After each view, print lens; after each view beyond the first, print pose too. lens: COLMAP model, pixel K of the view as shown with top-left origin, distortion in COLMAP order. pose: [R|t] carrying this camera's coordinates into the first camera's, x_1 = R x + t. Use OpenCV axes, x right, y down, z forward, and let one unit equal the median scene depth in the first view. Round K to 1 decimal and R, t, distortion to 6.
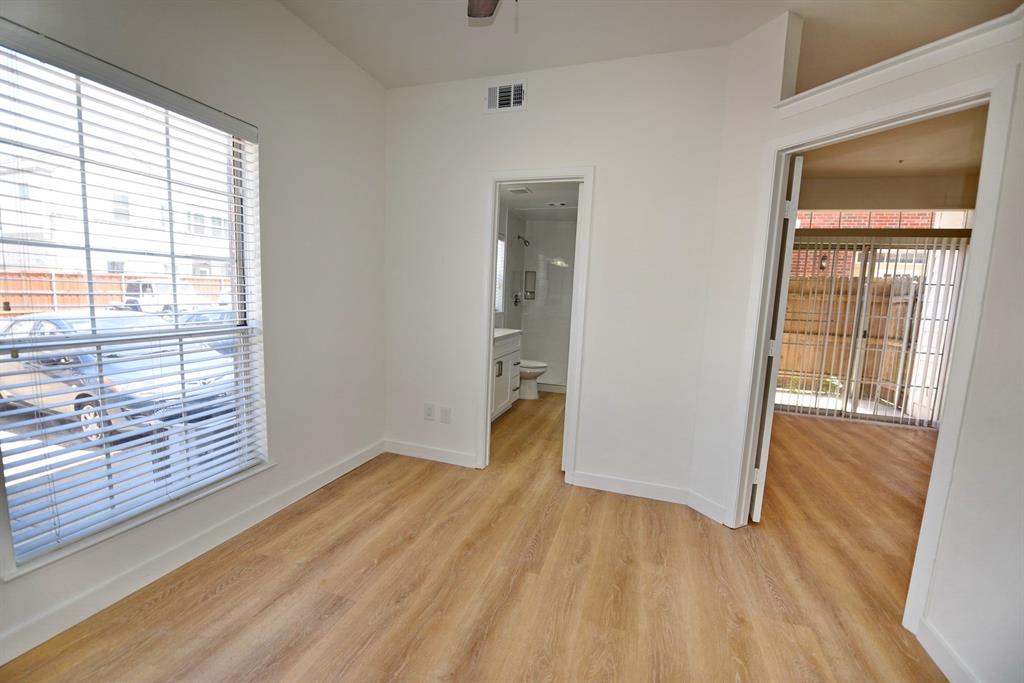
lens RADIAL K [[408.4, 0, 507.5], [0, 408.4, 341.1], [0, 0, 1]] dist [-0.016658, -0.002206]
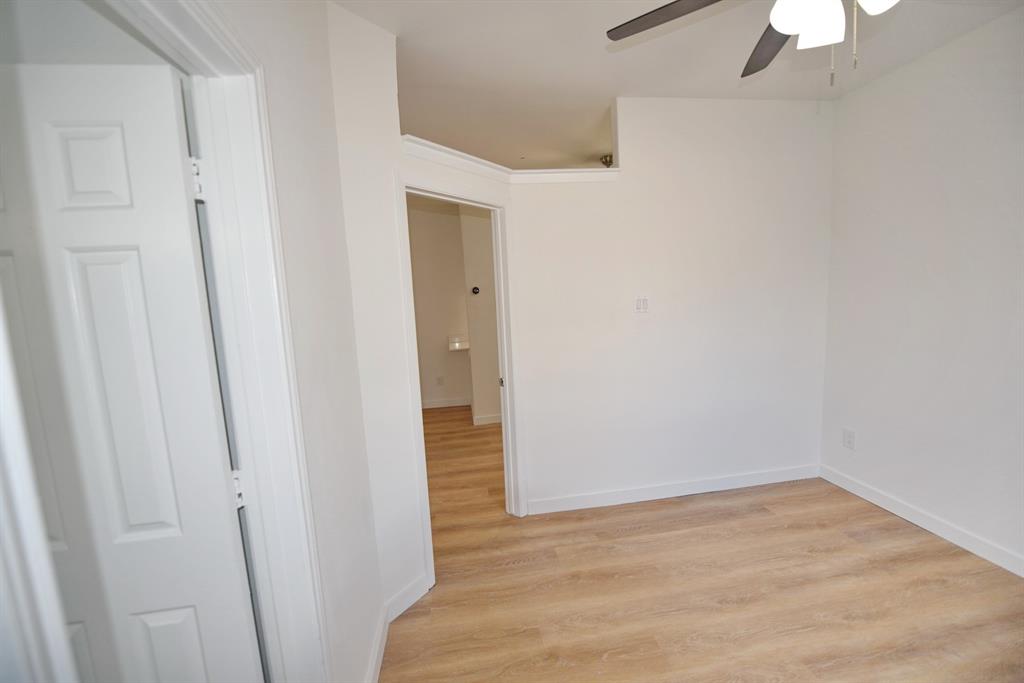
lens RADIAL K [[408.4, 0, 515.5], [0, 408.4, 341.6], [0, 0, 1]] dist [-0.016658, -0.002206]
pose [[-0.462097, -0.126897, 0.877703, -0.296696], [0.127043, 0.970029, 0.207131, -0.262781], [-0.877682, 0.207221, -0.432126, 1.161559]]
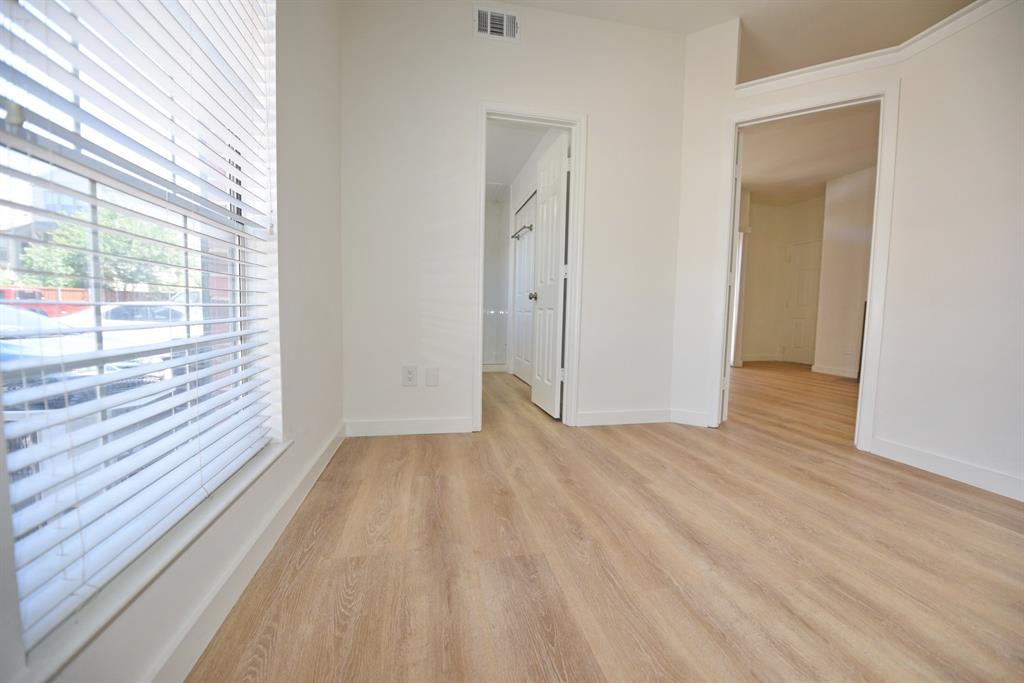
lens RADIAL K [[408.4, 0, 509.4], [0, 408.4, 343.5], [0, 0, 1]] dist [-0.016658, -0.002206]
pose [[0.864397, -0.060038, 0.499212, -0.600075], [0.071631, 0.997423, -0.004076, 0.174636], [-0.497681, 0.039282, 0.866470, 0.244746]]
